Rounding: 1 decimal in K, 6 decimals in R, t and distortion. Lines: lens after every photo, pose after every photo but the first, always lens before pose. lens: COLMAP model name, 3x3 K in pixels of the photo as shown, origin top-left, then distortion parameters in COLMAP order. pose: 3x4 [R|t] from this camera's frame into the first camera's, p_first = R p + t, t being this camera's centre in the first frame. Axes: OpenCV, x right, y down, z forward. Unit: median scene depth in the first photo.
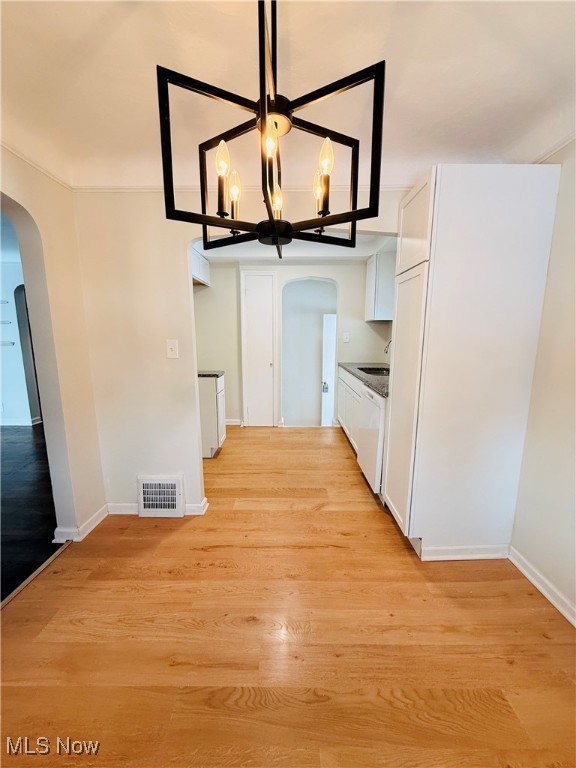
lens RADIAL K [[306.8, 0, 290.2], [0, 306.8, 384.7], [0, 0, 1]] dist [0.000173, 0.000065]
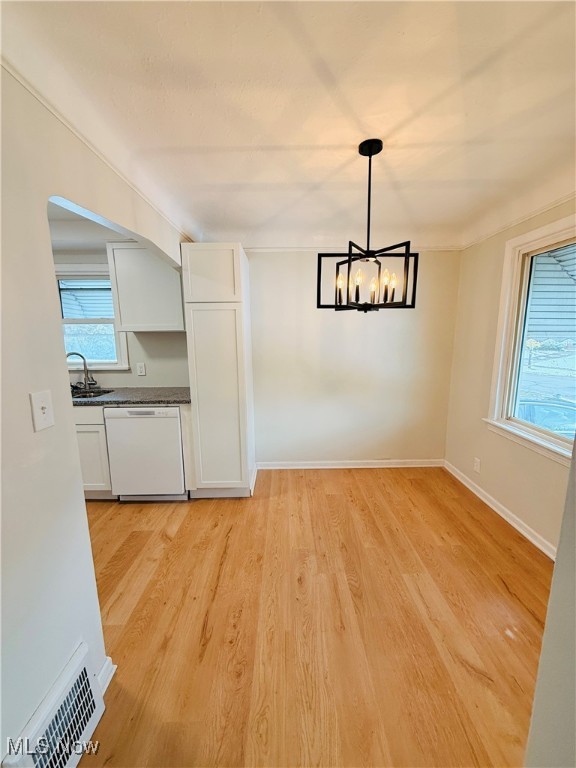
lens RADIAL K [[306.8, 0, 288.2], [0, 306.8, 385.1], [0, 0, 1]] dist [0.000173, 0.000065]
pose [[-0.020410, -0.169303, 0.985353, -1.055002], [0.173057, 0.970083, 0.170264, -0.206126], [-0.984700, 0.173997, 0.009500, 0.766781]]
